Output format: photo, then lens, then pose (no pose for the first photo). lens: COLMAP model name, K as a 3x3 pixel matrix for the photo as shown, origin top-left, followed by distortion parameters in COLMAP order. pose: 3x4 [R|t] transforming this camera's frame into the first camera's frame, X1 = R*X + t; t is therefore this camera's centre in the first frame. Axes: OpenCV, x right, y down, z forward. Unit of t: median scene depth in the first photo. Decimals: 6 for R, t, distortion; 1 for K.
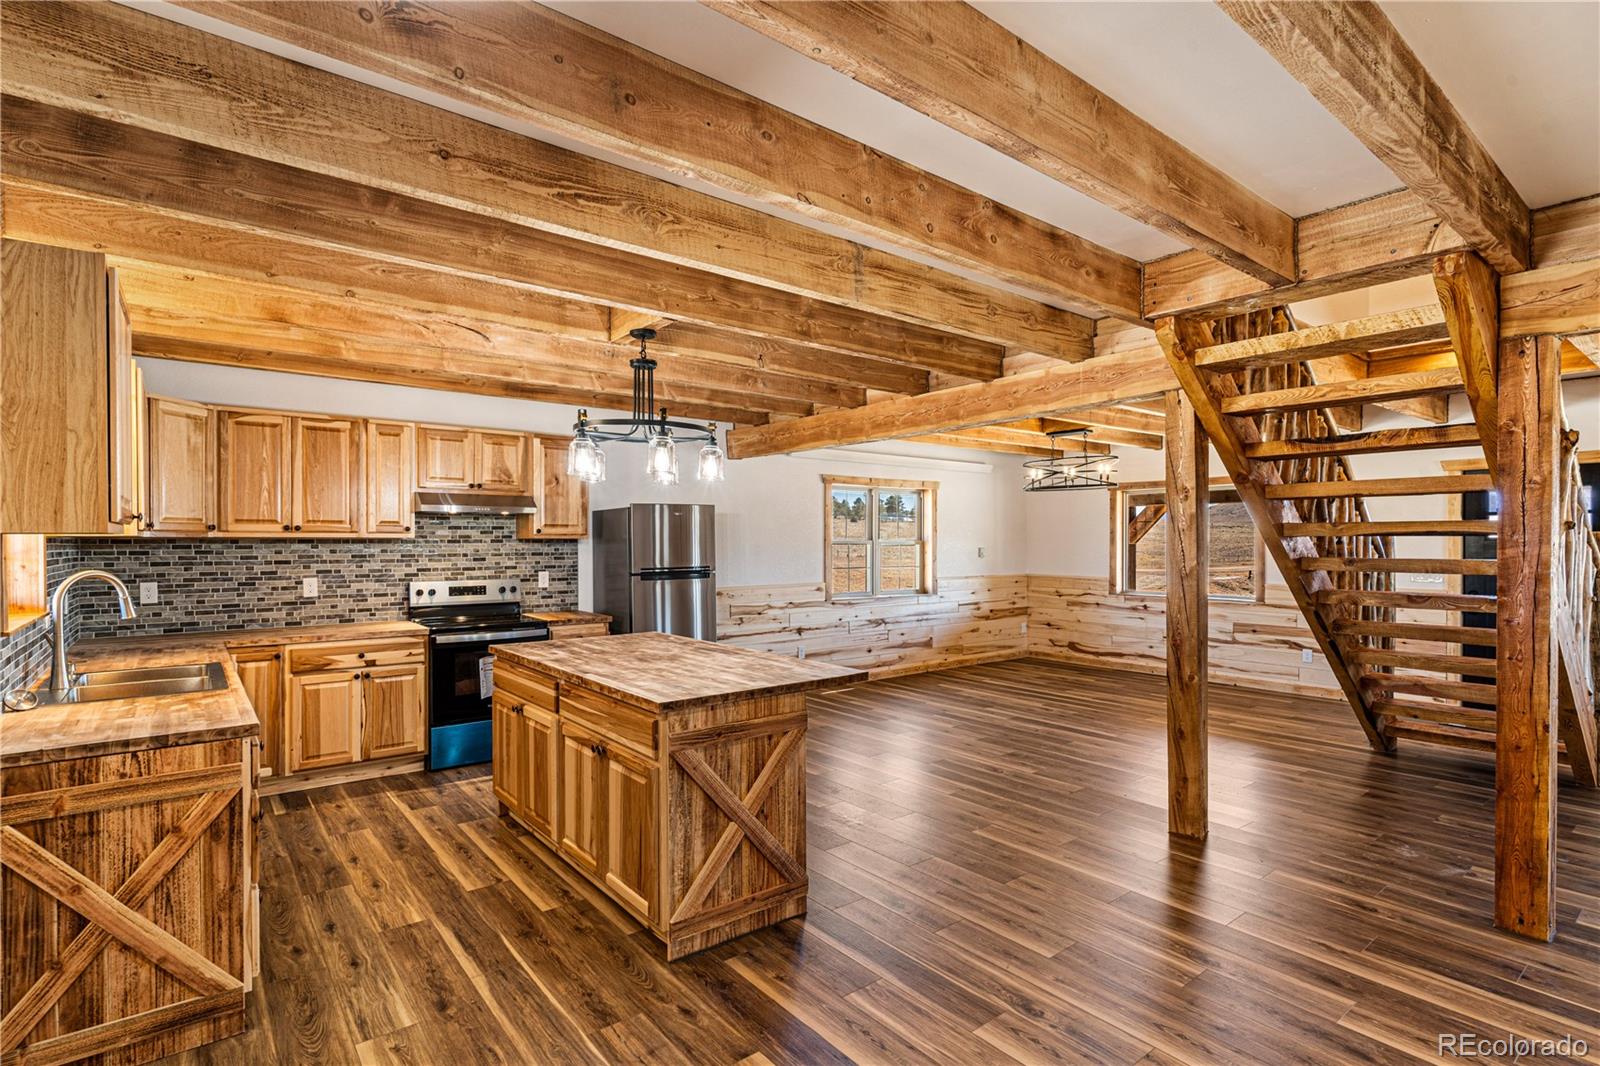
lens RADIAL K [[787.7, 0, 801.0], [0, 787.7, 545.1], [0, 0, 1]] dist [-0.000661, 0.001034]
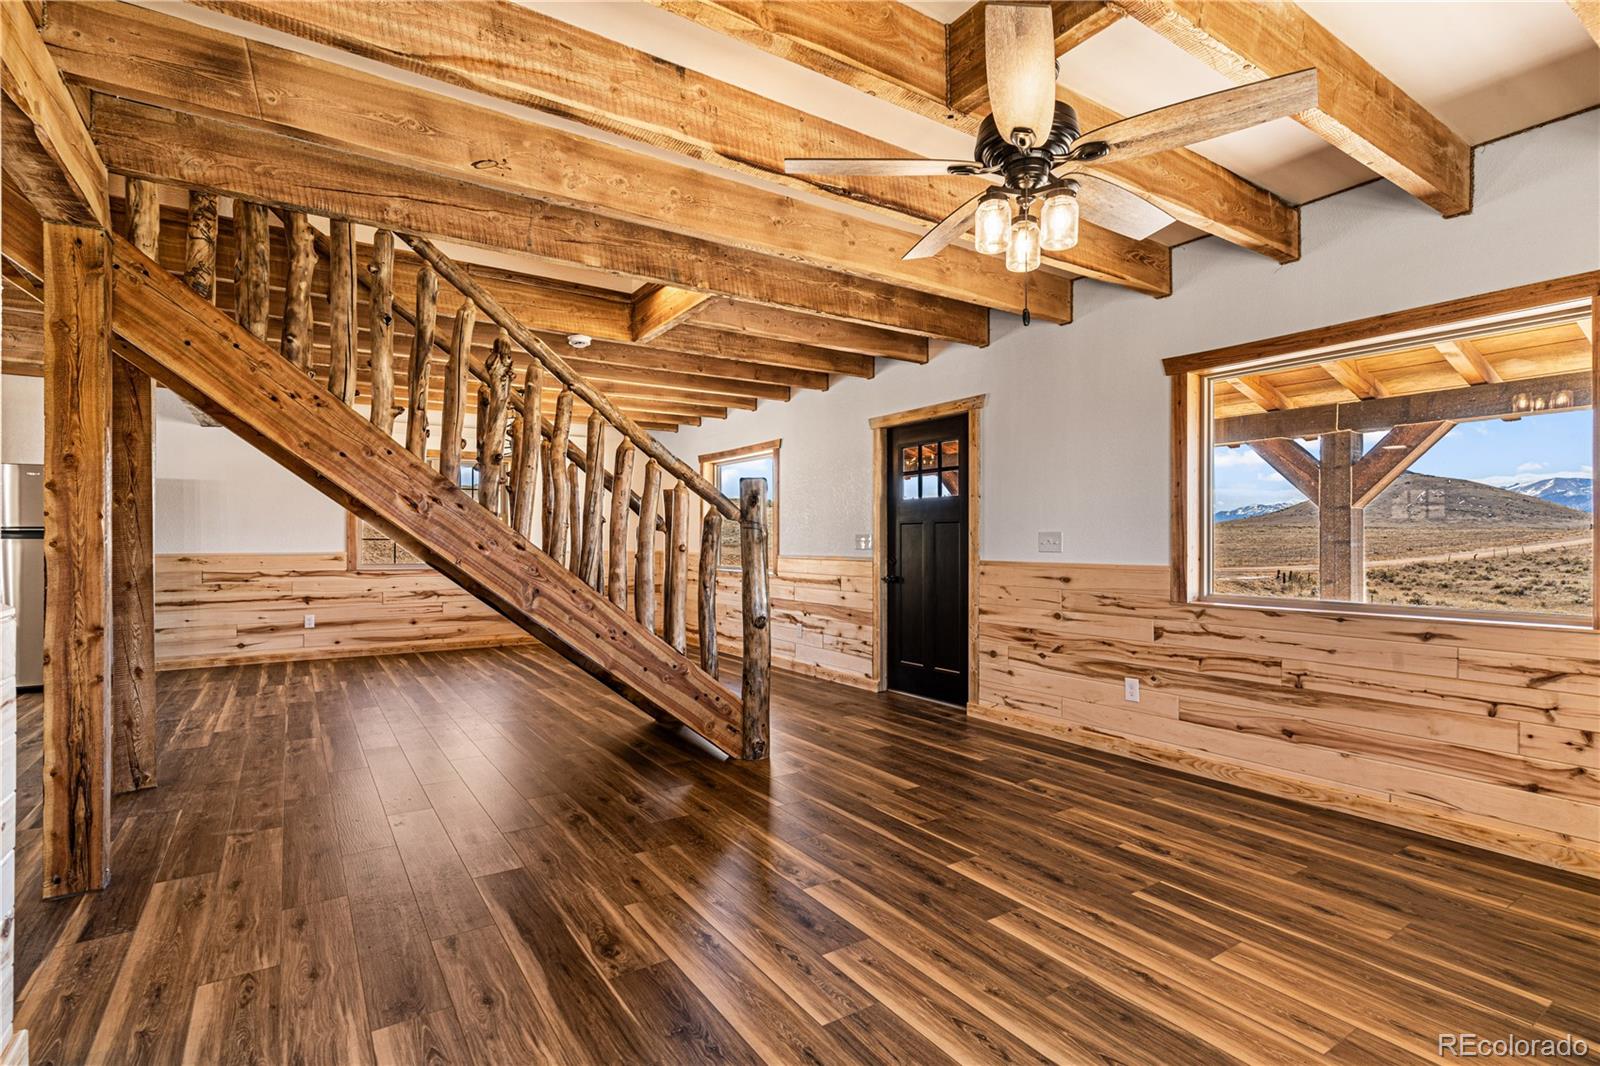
lens RADIAL K [[776.5, 0, 800.0], [0, 776.5, 533.0], [0, 0, 1]] dist [-0.000023, 0.000125]
pose [[0.996086, 0.001663, -0.088371, 1.081228], [-0.003021, 0.999879, -0.015233, 0.057213], [0.088335, 0.015441, 0.995971, 0.110669]]
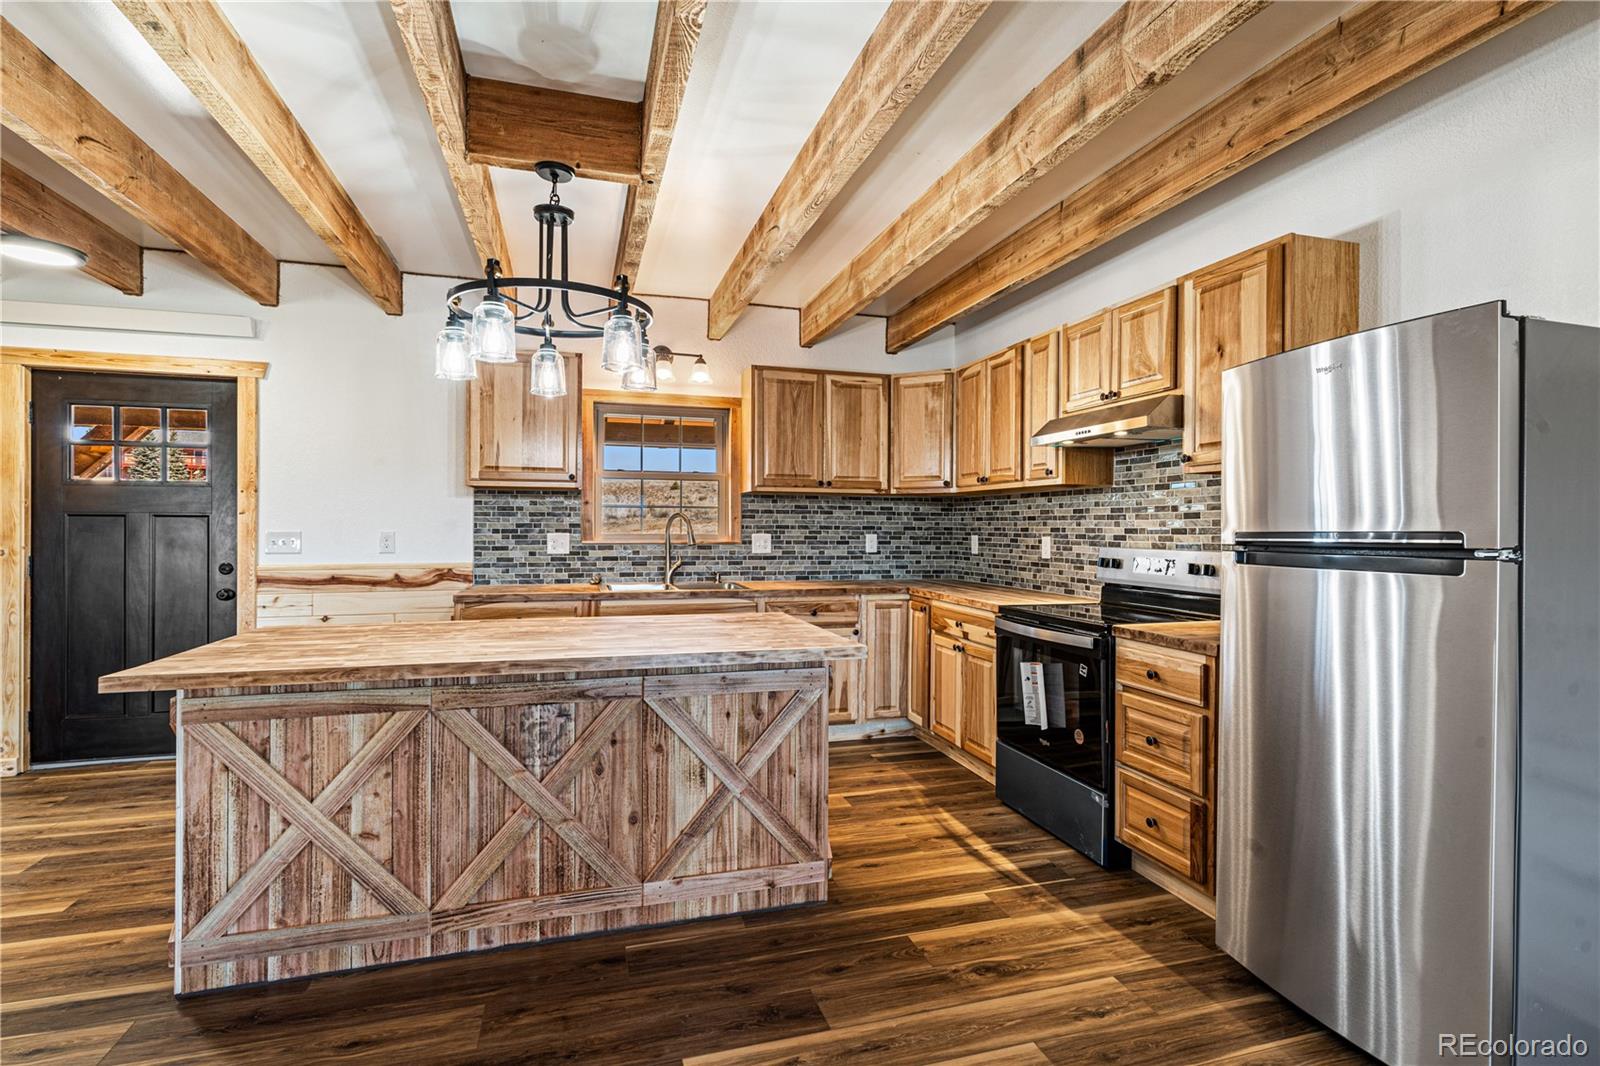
lens RADIAL K [[763.1, 0, 800.0], [0, 763.1, 533.0], [0, 0, 1]] dist [0.000267, 0.000516]
pose [[-0.371393, 0.006160, -0.928455, 0.259461], [-0.010260, 0.999890, 0.010738, 0.032270], [0.928419, 0.013514, -0.371288, 1.083379]]
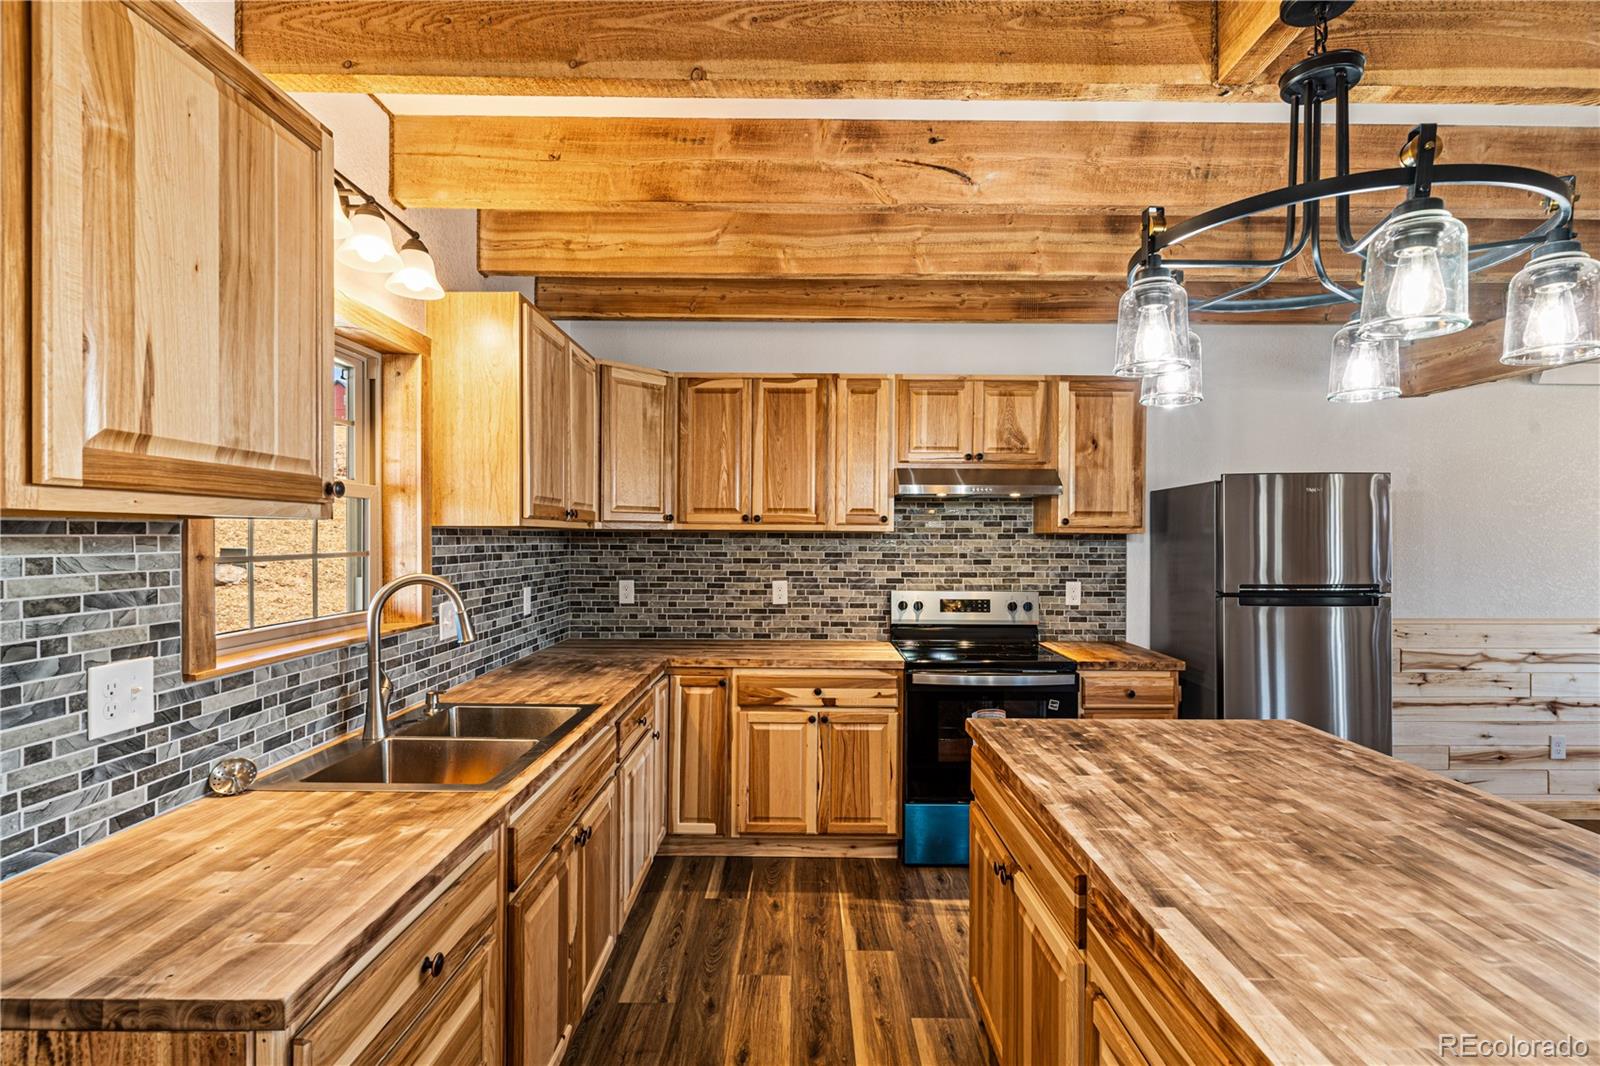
lens RADIAL K [[763.0, 0, 798.2], [0, 763.0, 541.4], [0, 0, 1]] dist [-0.000433, 0.000567]
pose [[0.780417, 0.009644, -0.625185, -0.122195], [-0.009390, 0.999949, 0.003703, -0.001619], [0.625189, 0.002981, 0.780468, 0.409454]]
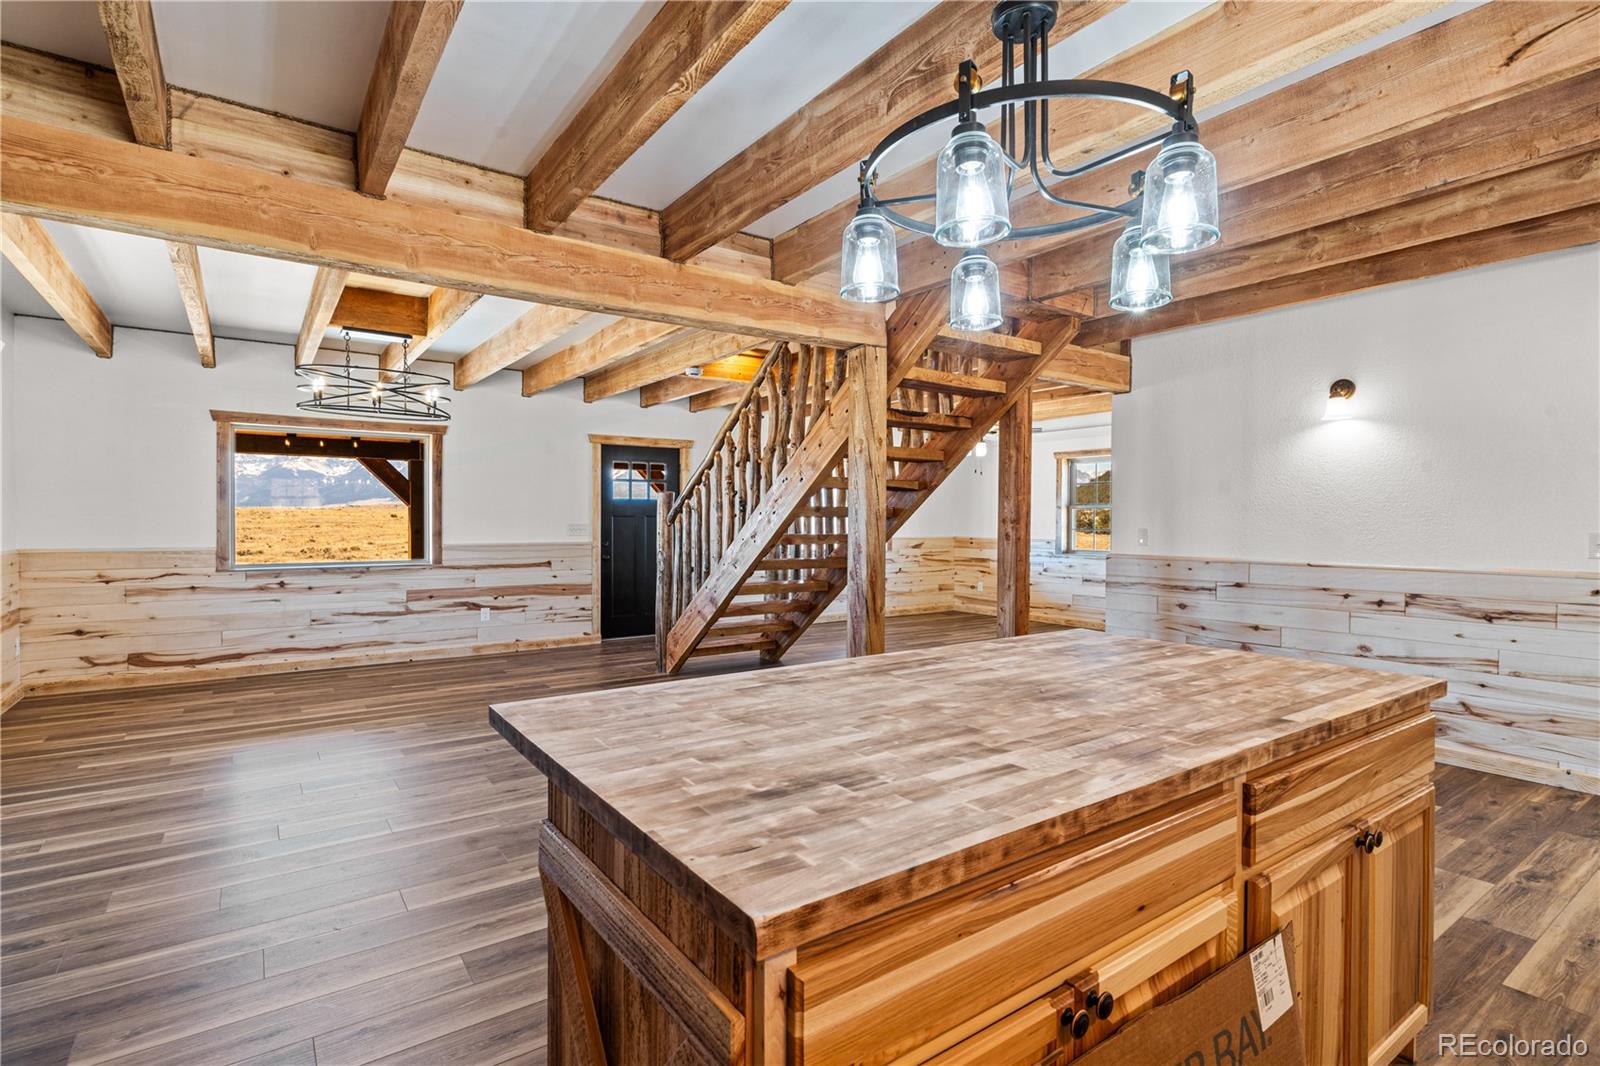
lens RADIAL K [[778.7, 0, 808.1], [0, 778.7, 524.0], [0, 0, 1]] dist [-0.000124, 0.000136]
pose [[0.047555, -0.005491, 0.998854, -0.470636], [0.001719, 0.999984, 0.005415, 0.032745], [-0.998867, 0.001459, 0.047564, 0.815906]]
